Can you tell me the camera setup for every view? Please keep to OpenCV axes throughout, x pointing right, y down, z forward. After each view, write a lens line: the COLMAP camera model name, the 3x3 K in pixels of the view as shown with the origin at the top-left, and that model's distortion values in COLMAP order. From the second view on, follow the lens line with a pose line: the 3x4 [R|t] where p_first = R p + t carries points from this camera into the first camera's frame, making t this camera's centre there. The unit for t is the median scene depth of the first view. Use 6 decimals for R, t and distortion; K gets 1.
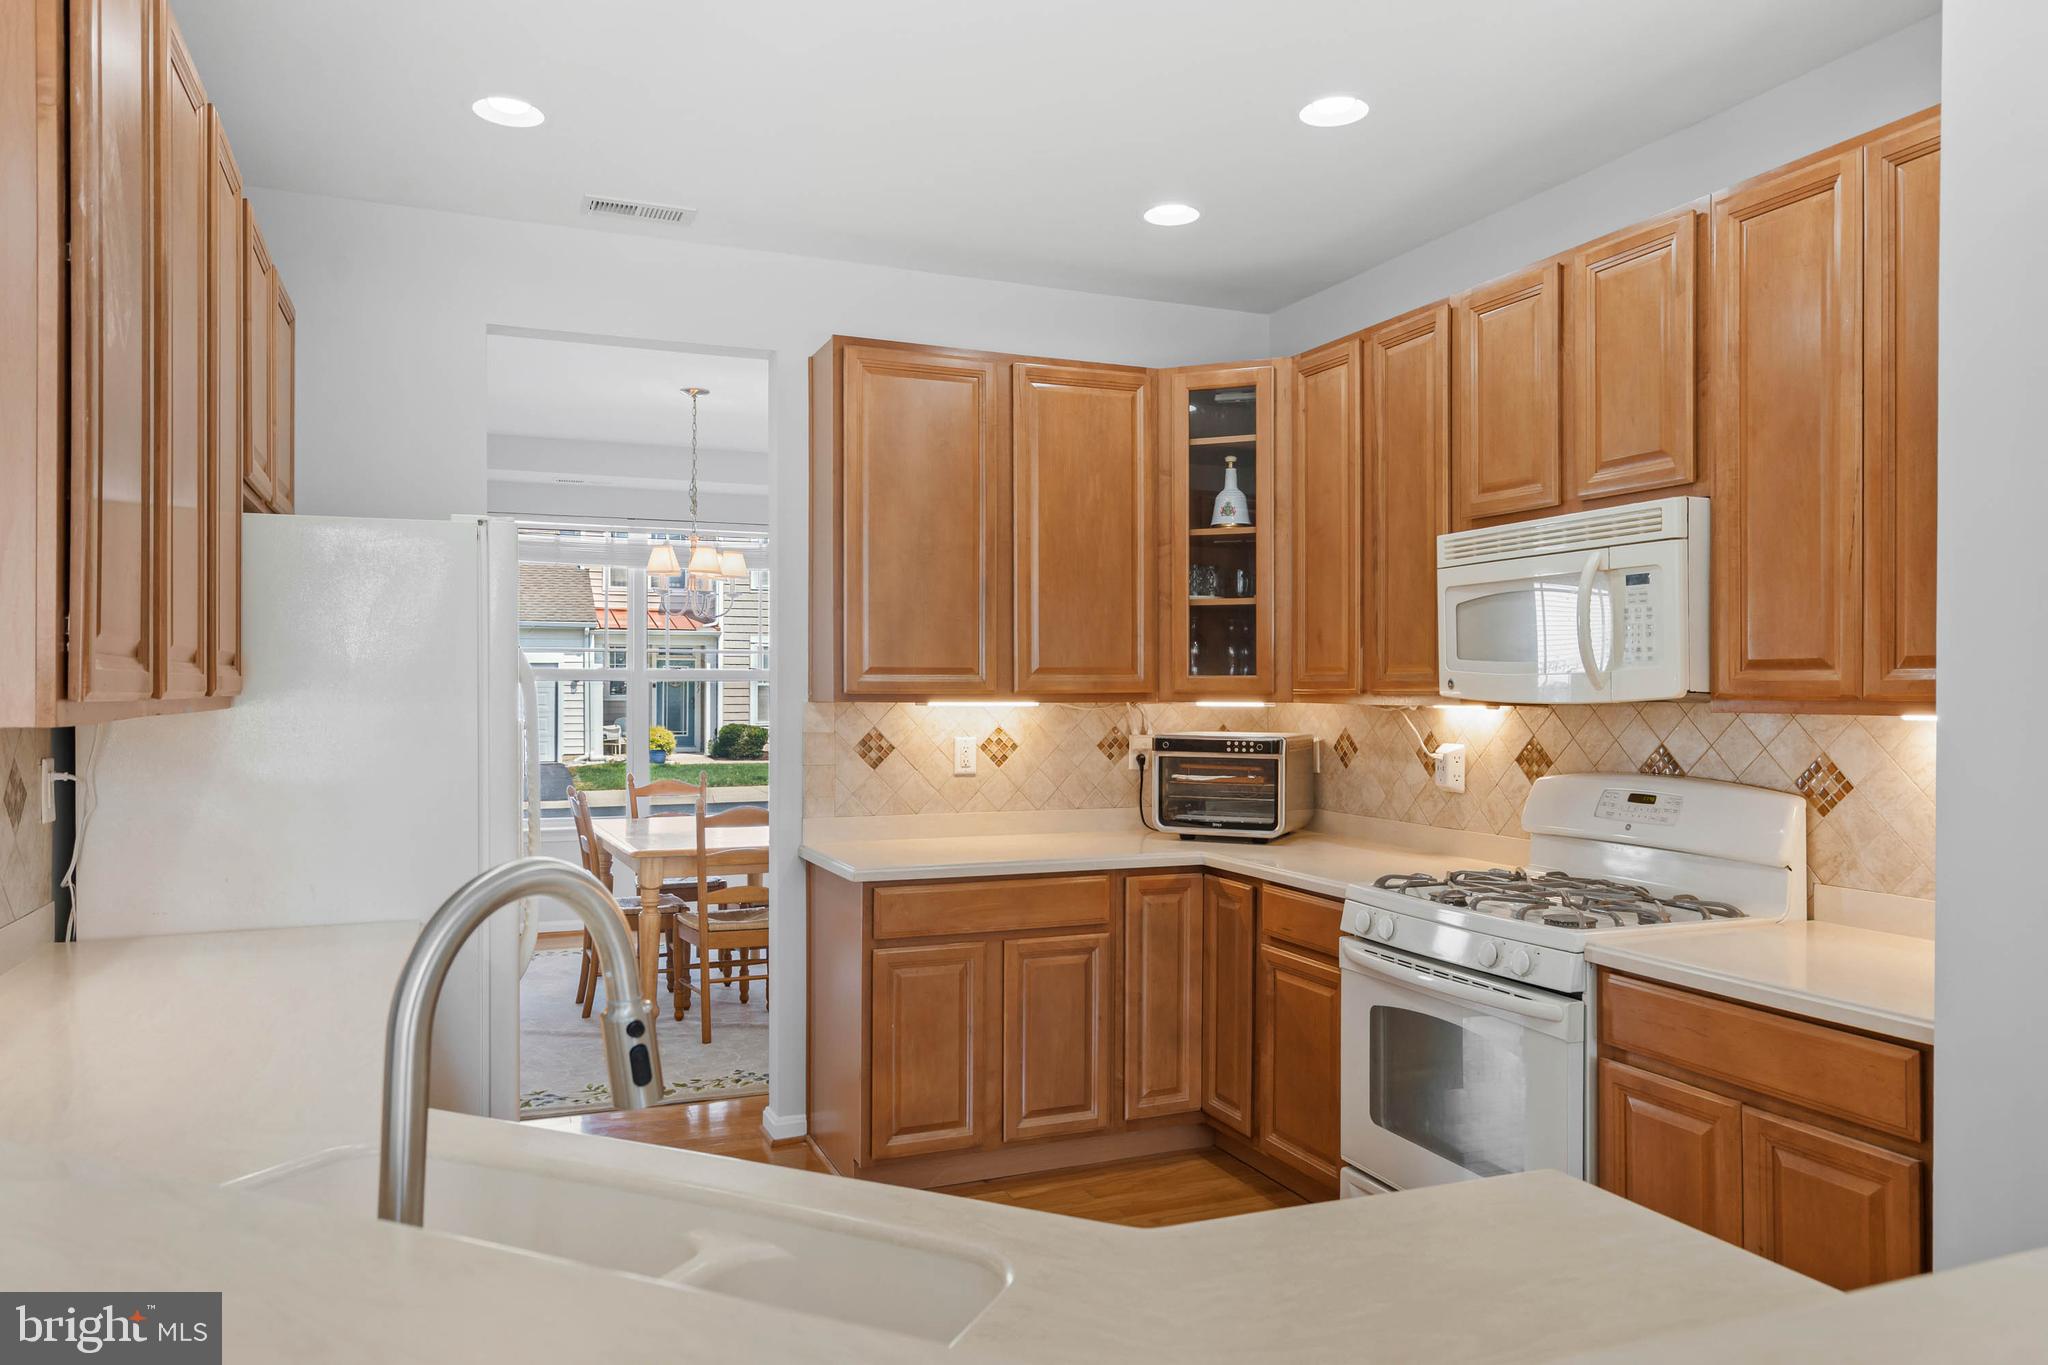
lens RADIAL K [[1389.7, 0, 1027.5], [0, 1389.7, 692.9], [0, 0, 1]] dist [-0.001356, 0.001723]
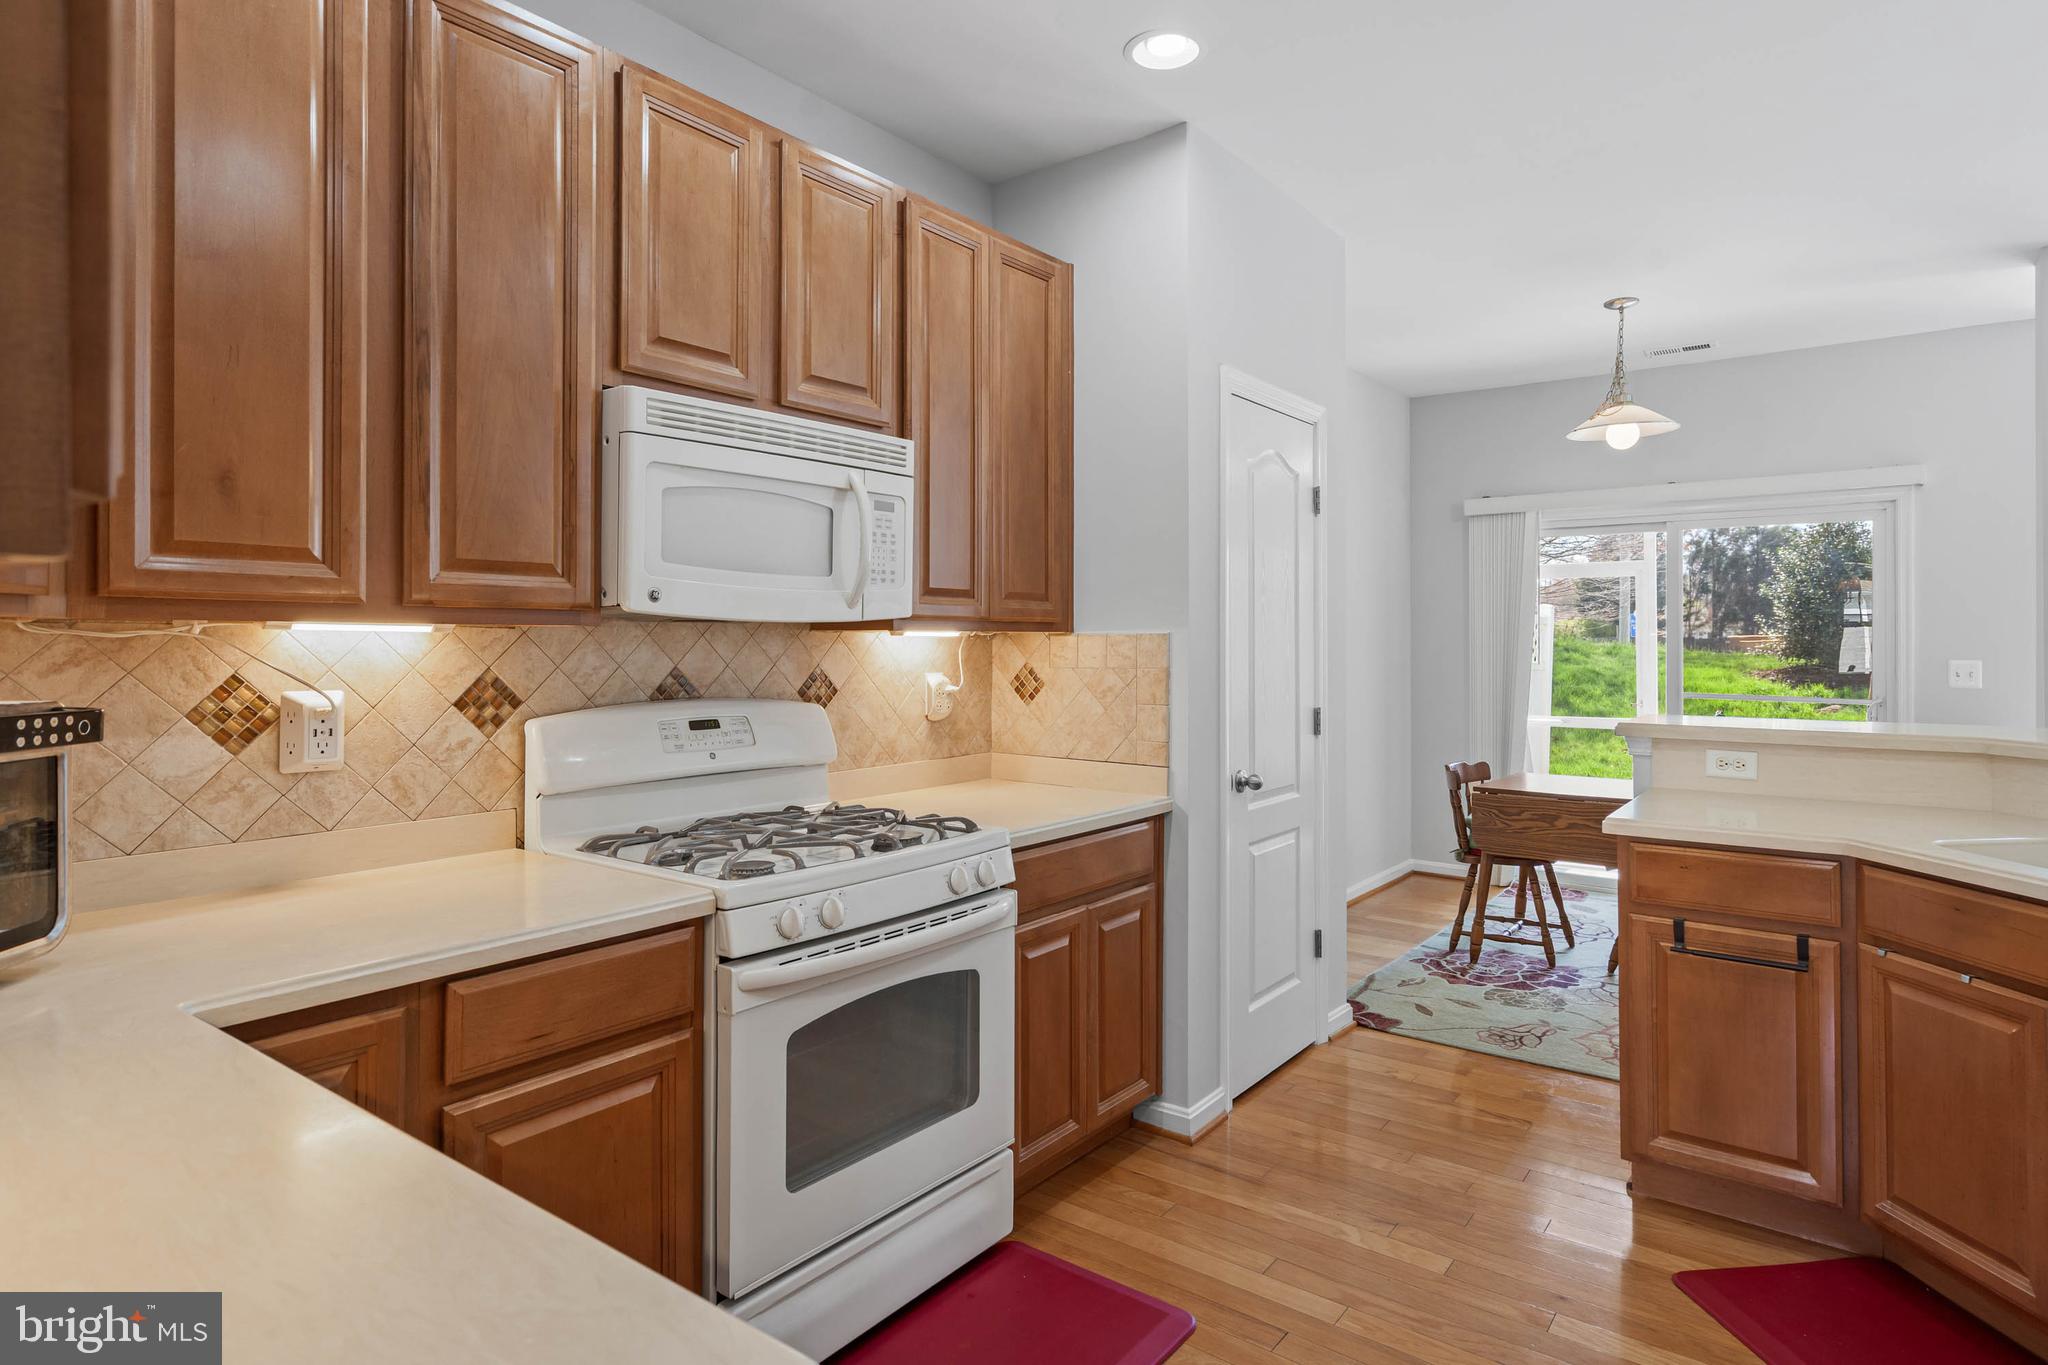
lens RADIAL K [[1128.5, 0, 1030.0], [0, 1128.5, 633.6], [0, 0, 1]] dist [0.000813, 0.000238]
pose [[-0.506808, 0.000829, 0.862059, -0.255322], [-0.000101, 0.999999, -0.001021, 0.011999], [-0.862059, -0.000604, -0.506807, 0.933731]]
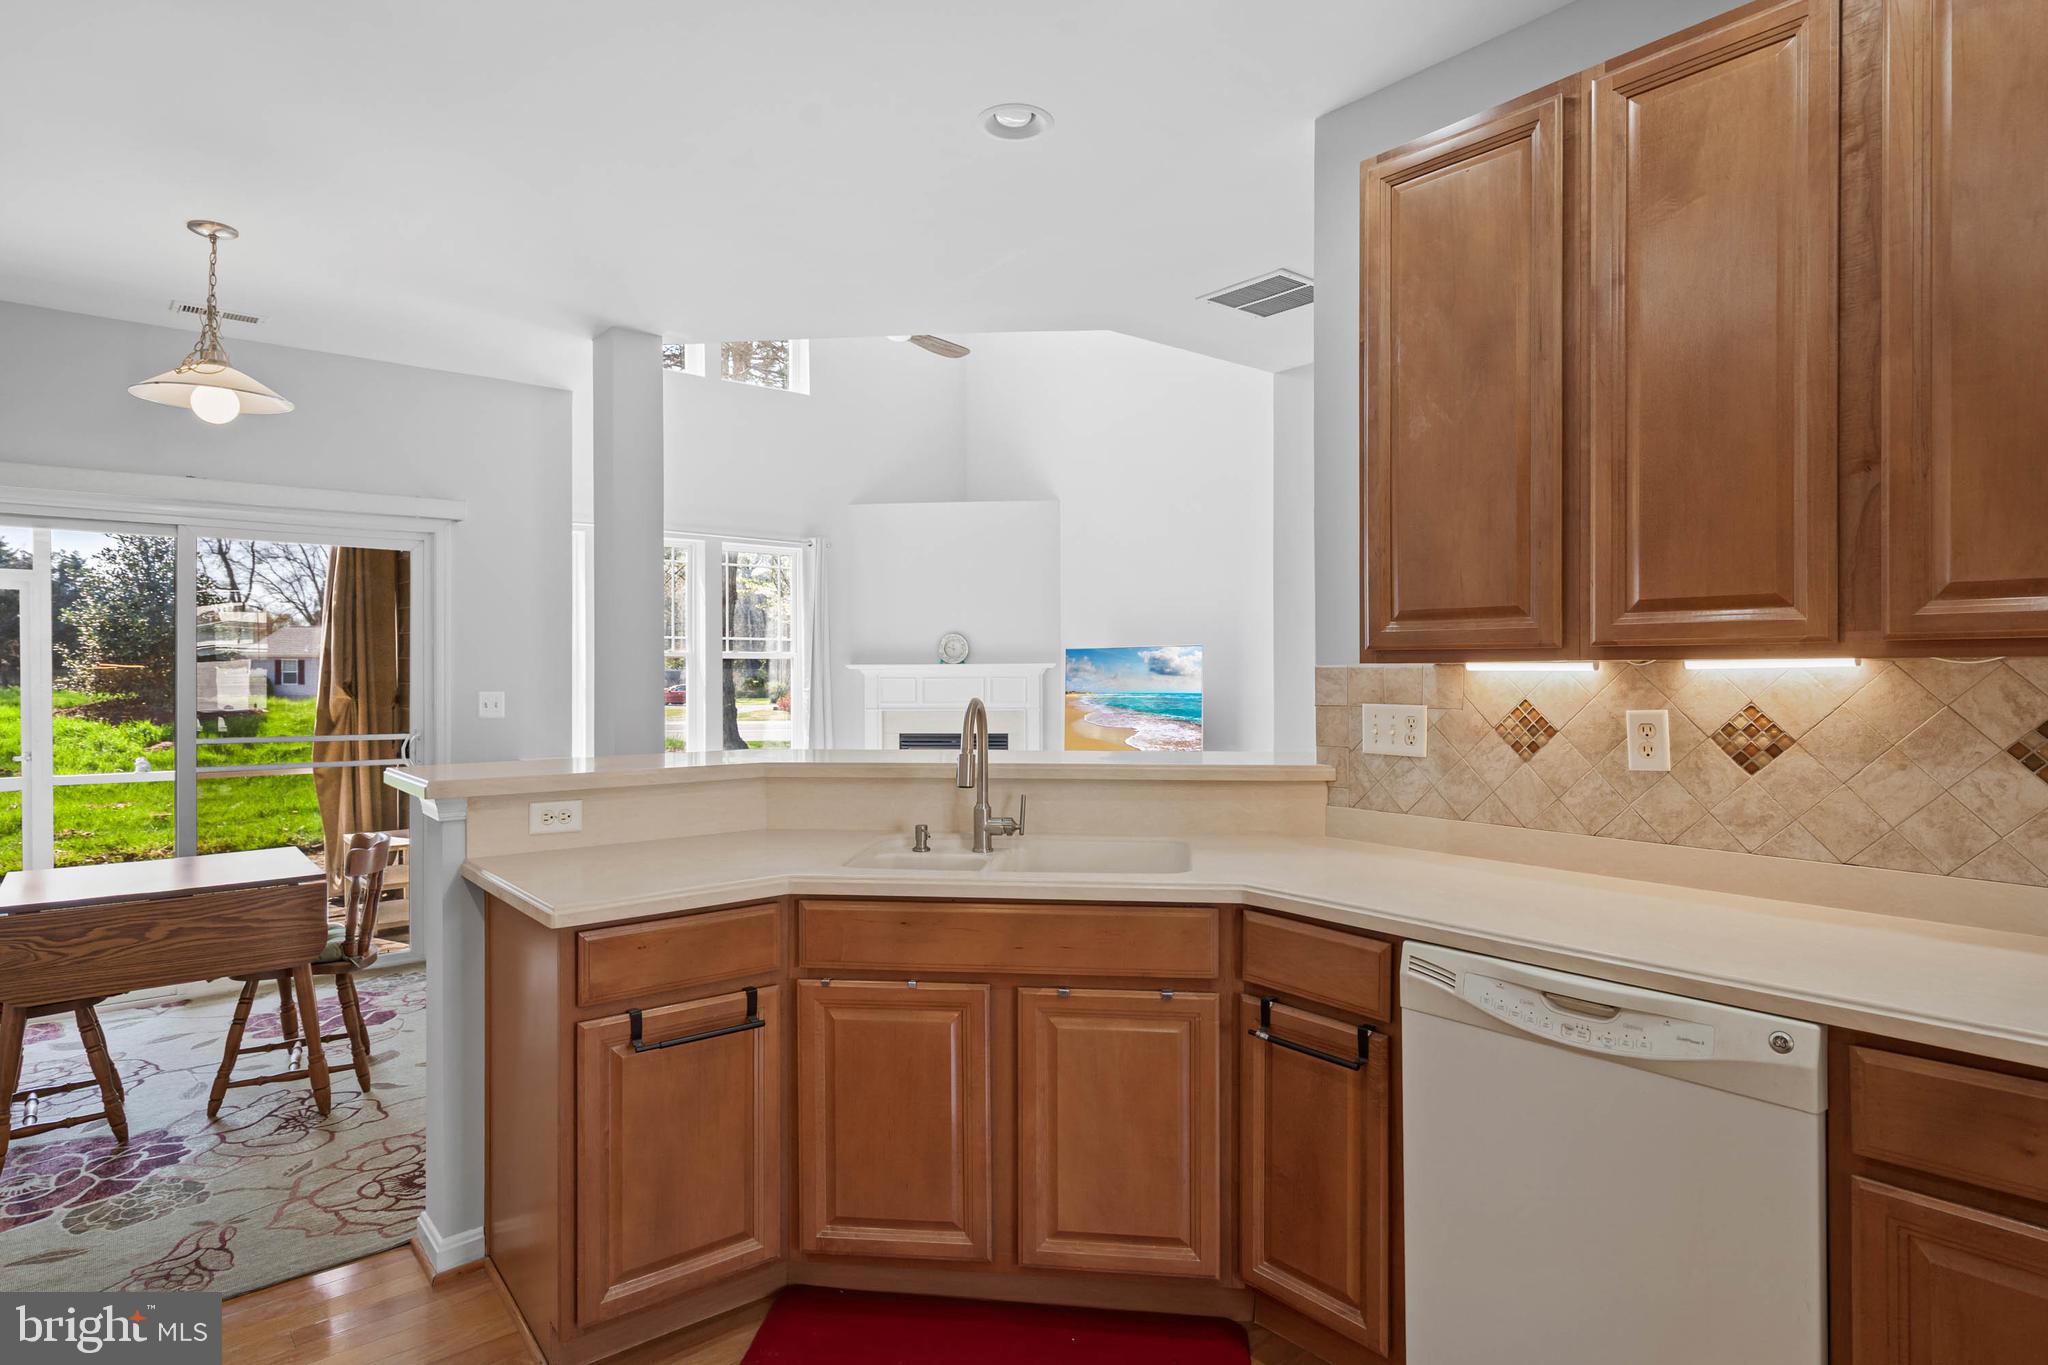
lens RADIAL K [[1111.5, 0, 1026.1], [0, 1111.5, 672.1], [0, 0, 1]] dist [0.005694, 0.001489]
pose [[-0.952991, -0.001123, -0.302995, 0.081539], [-0.002122, 0.999993, 0.002967, 0.011918], [0.302990, 0.003470, -0.952987, 0.848389]]
